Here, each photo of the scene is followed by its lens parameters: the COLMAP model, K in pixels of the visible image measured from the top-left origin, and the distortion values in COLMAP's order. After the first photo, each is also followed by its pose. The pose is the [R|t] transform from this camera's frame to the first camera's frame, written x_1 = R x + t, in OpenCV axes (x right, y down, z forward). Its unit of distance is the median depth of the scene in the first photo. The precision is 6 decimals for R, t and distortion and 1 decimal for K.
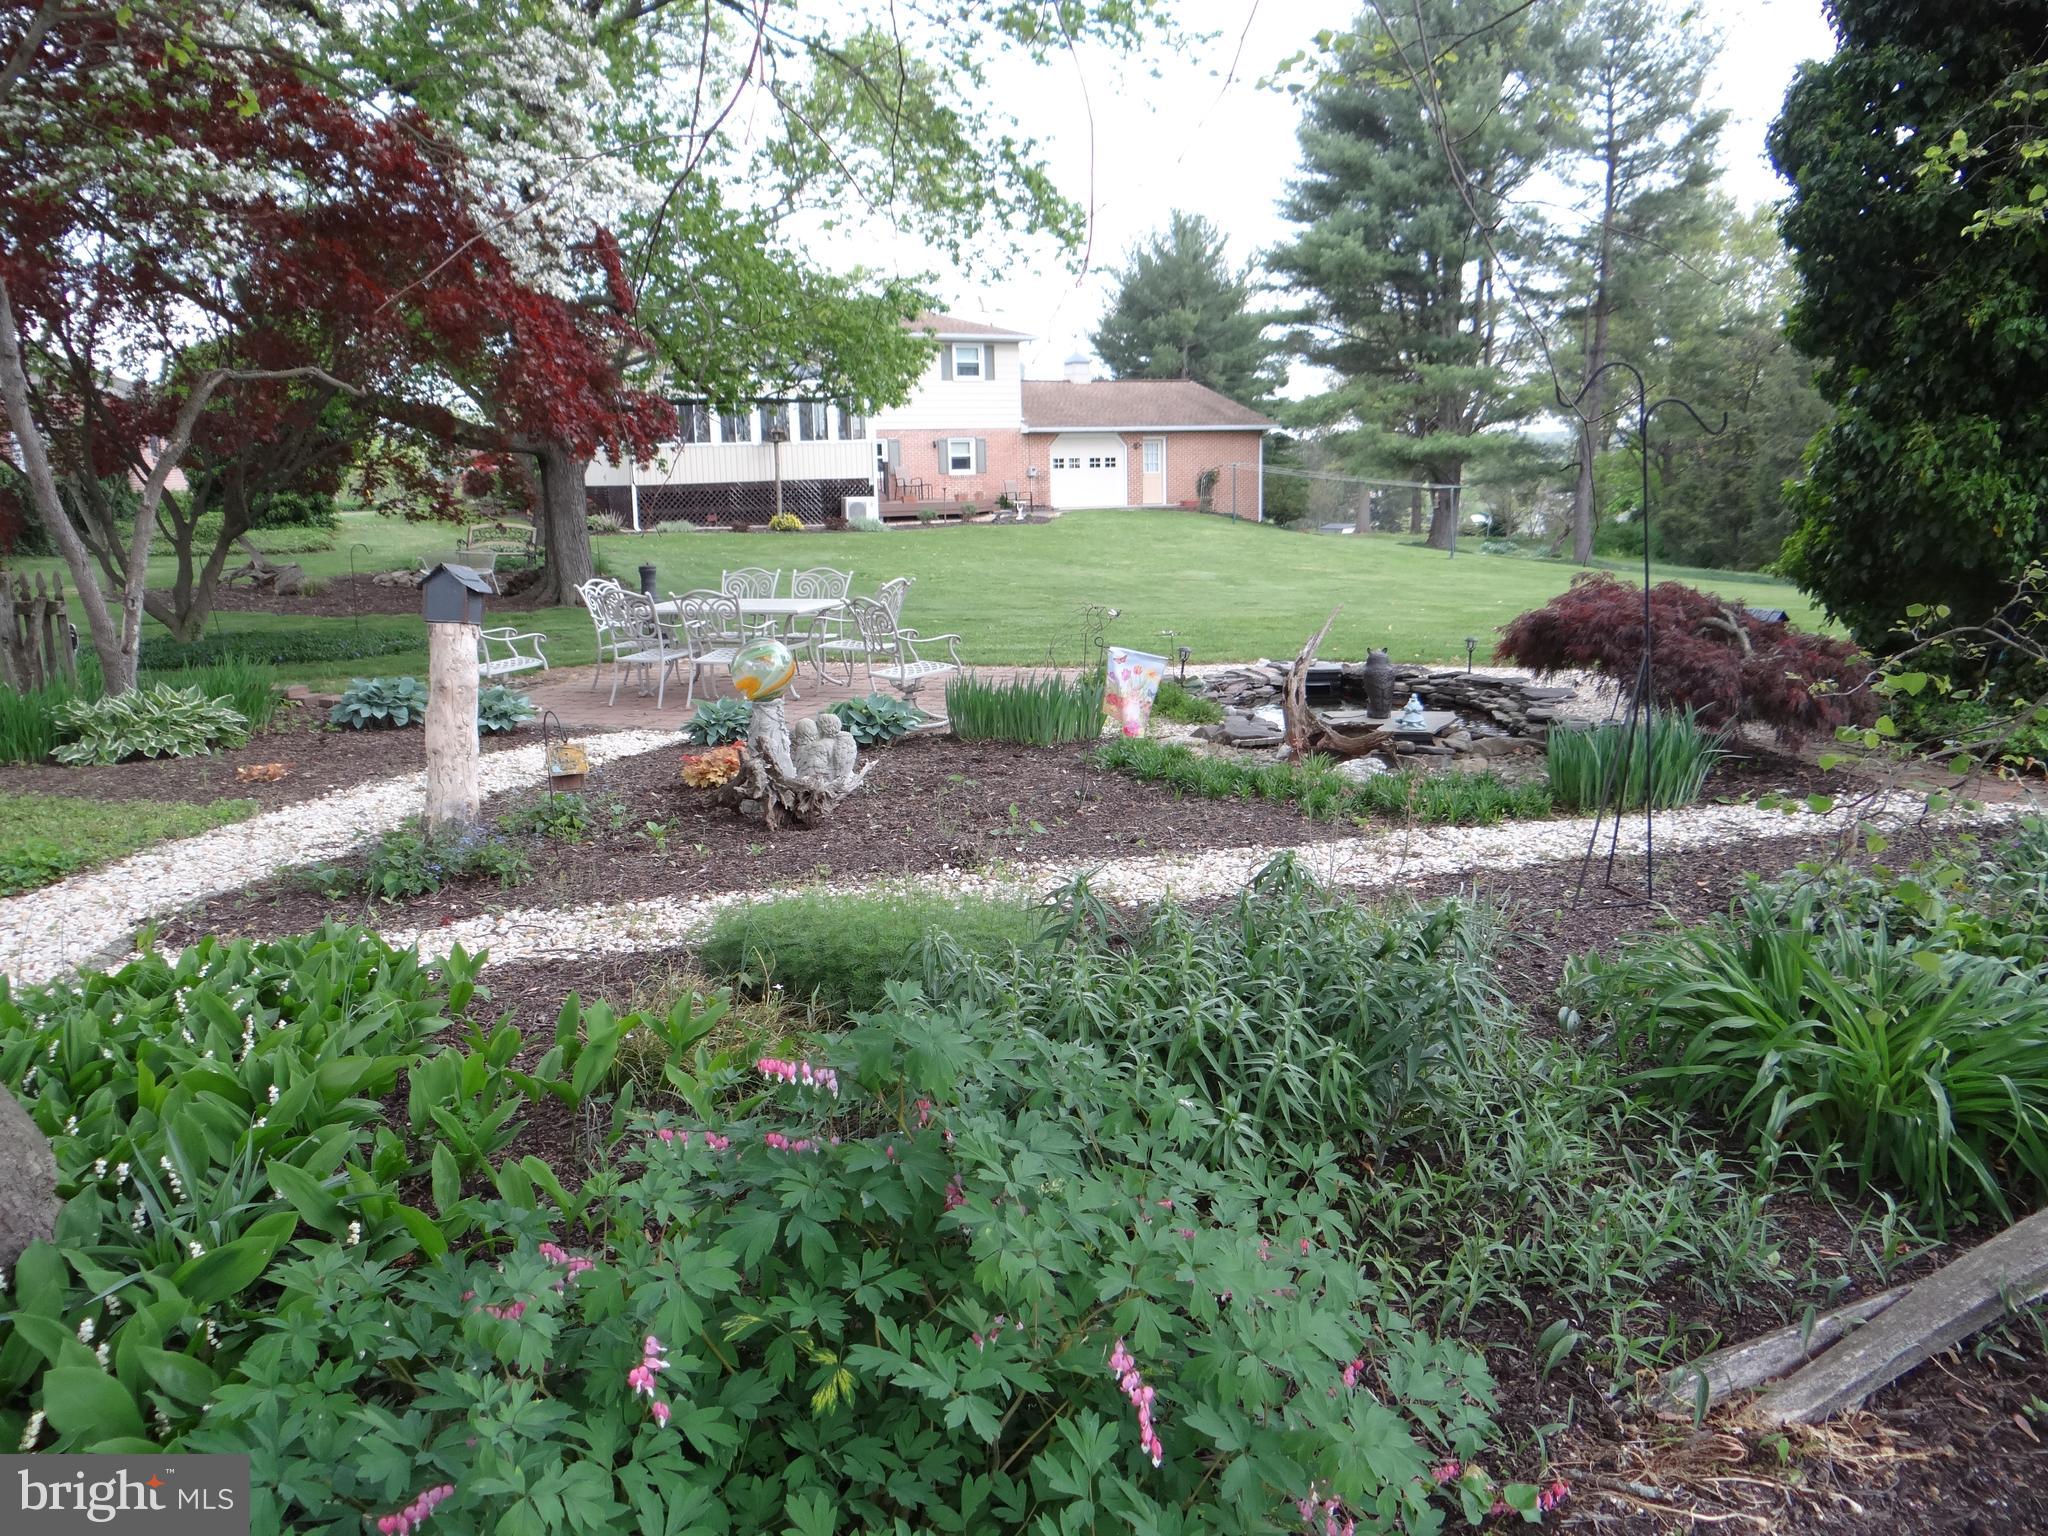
lens RADIAL K [[1603.2, 0, 1024.0], [0, 1603.2, 768.0], [0, 0, 1]] dist [0.032038, -0.002461]
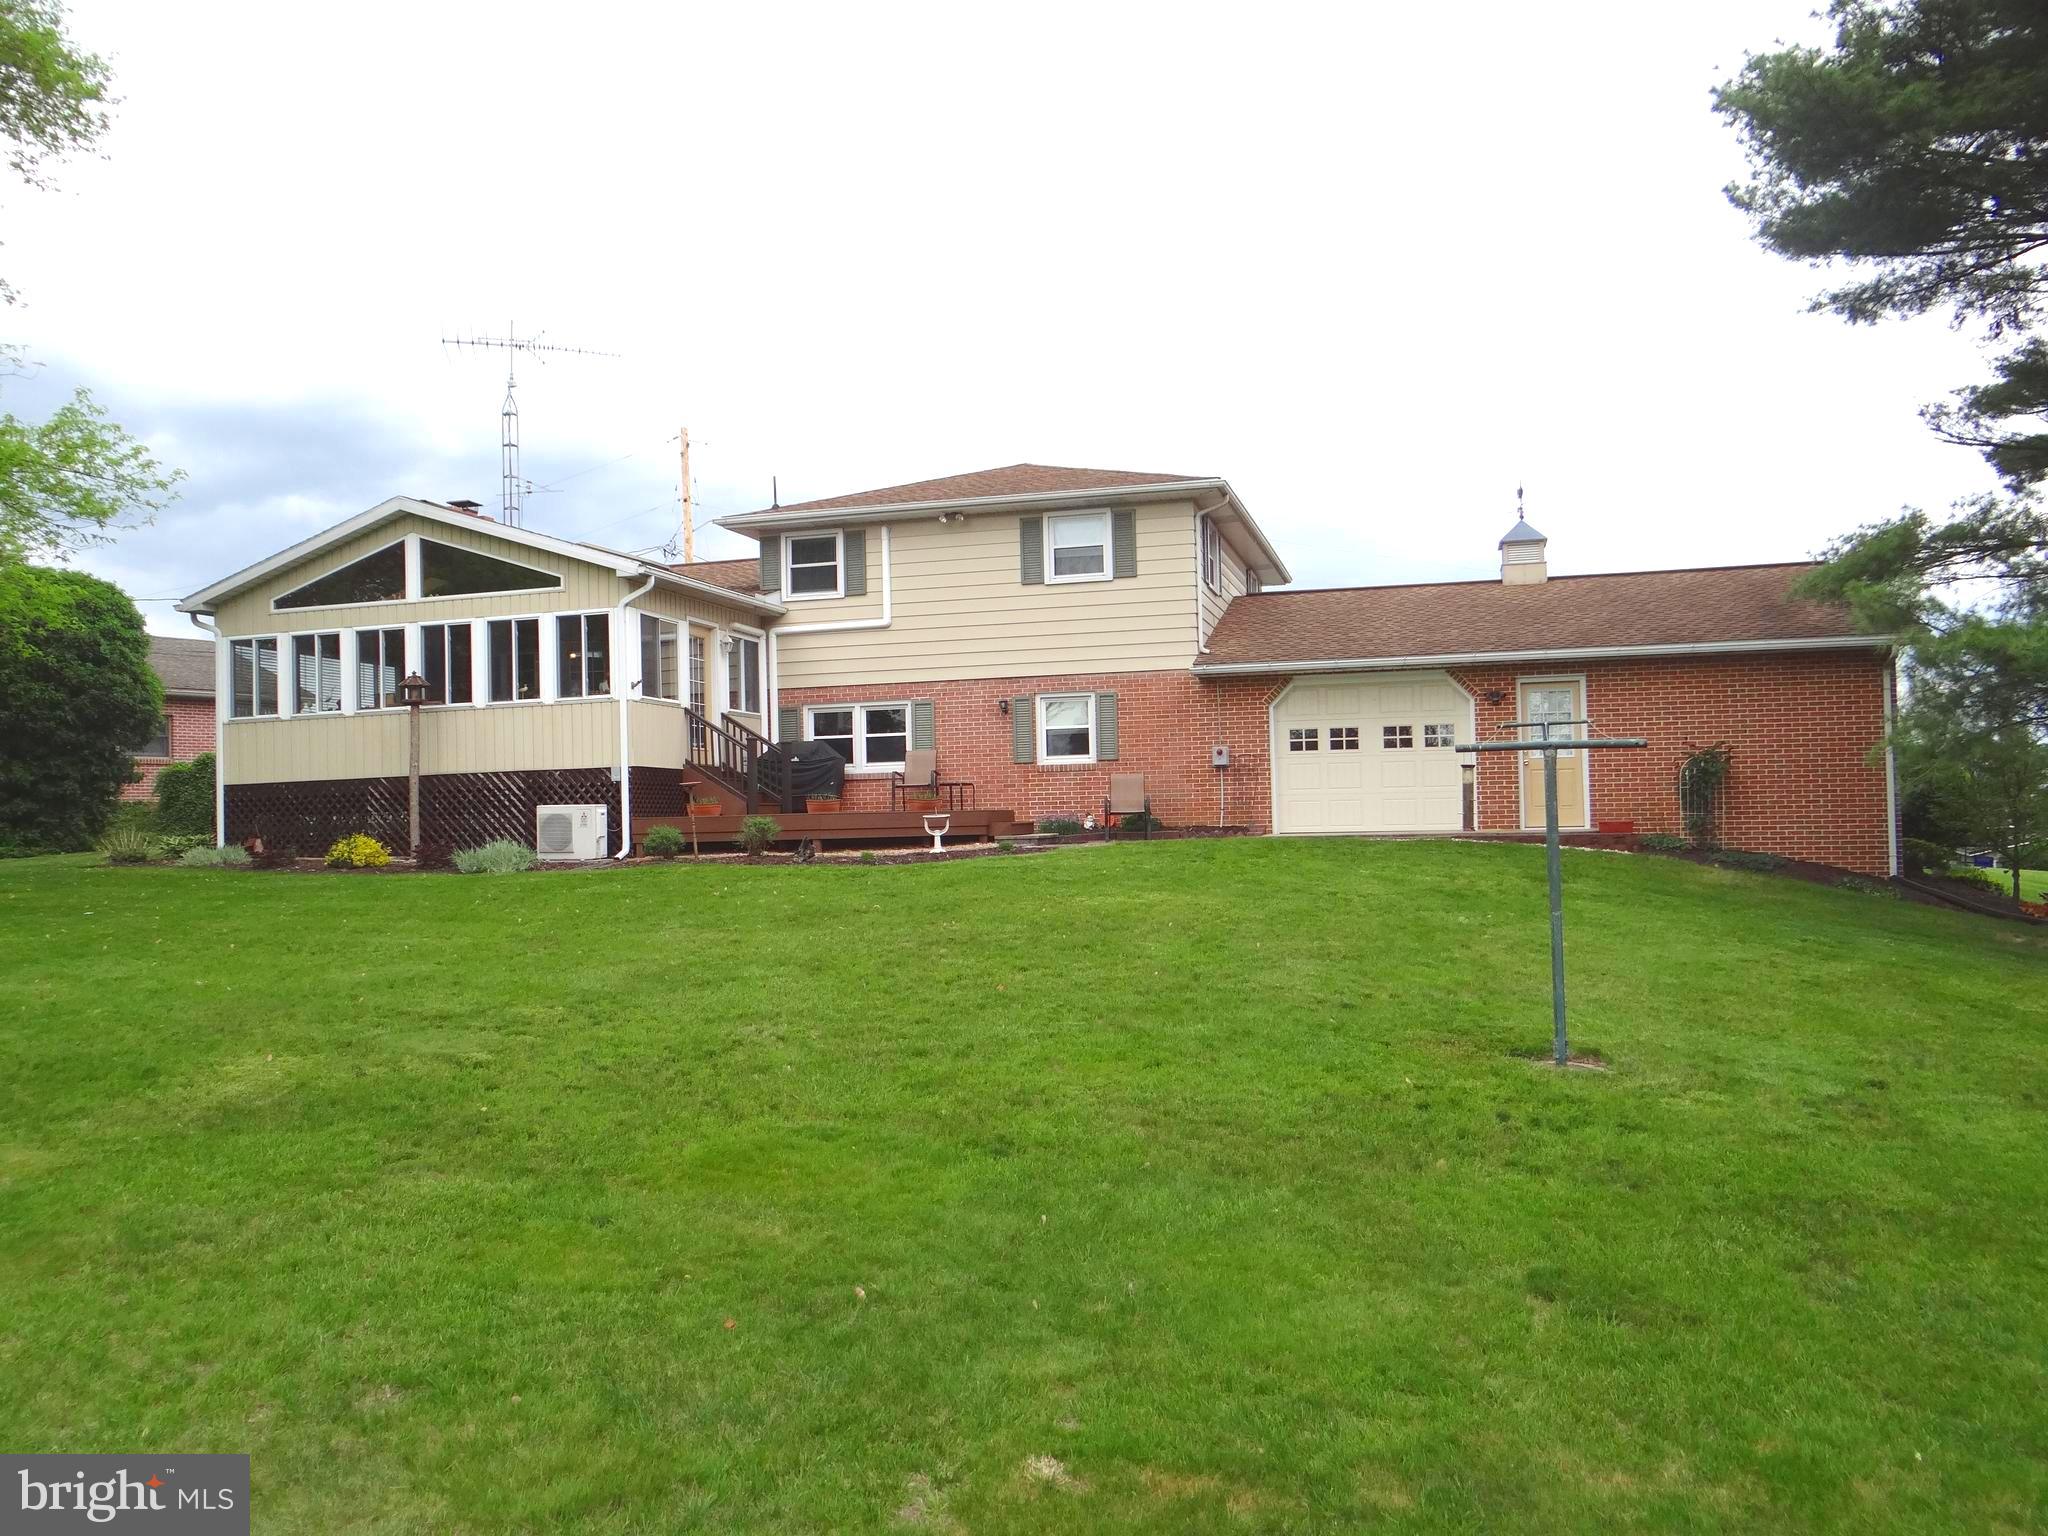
lens RADIAL K [[1630.6, 0, 1014.7], [0, 1630.6, 732.2], [0, 0, 1]] dist [-0.000627, 0.002696]
pose [[0.708368, -0.031241, -0.705151, 0.300693], [-0.124108, 0.977943, -0.168001, -0.102525], [0.694846, 0.206521, 0.688867, 0.619491]]
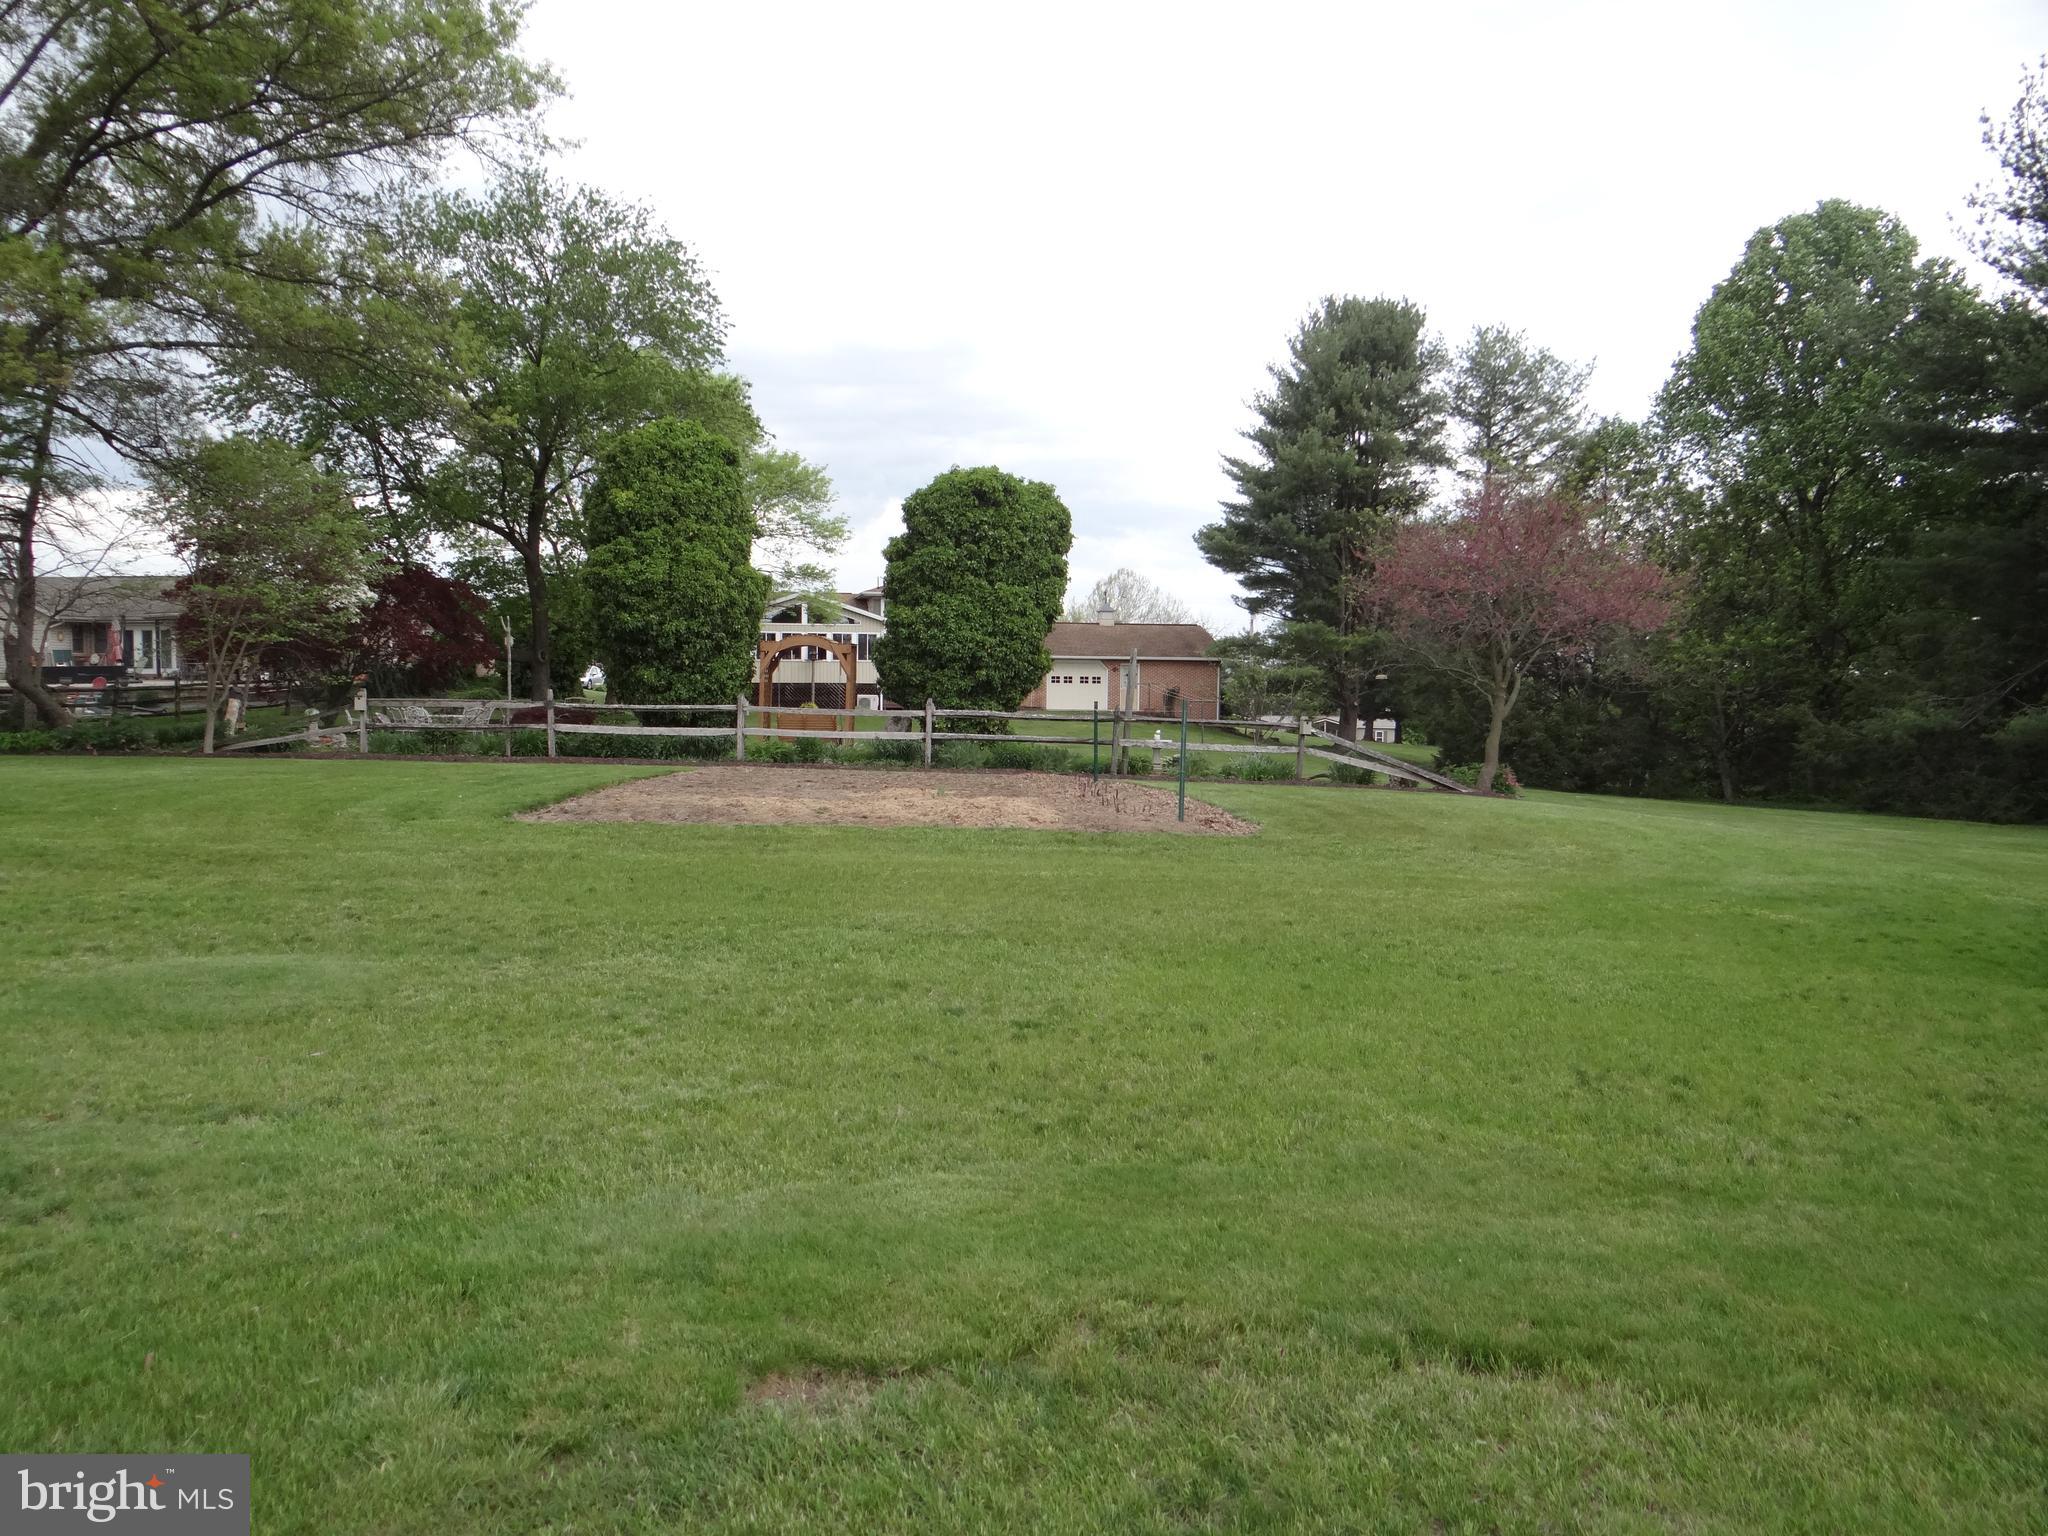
lens RADIAL K [[1603.5, 0, 1016.4], [0, 1603.5, 761.3], [0, 0, 1]] dist [-0.005513, 0.004009]
pose [[0.942769, 0.053121, -0.329188, 0.478235], [-0.097234, 0.988119, -0.119020, 0.062172], [0.318954, 0.144217, 0.936733, -0.374168]]
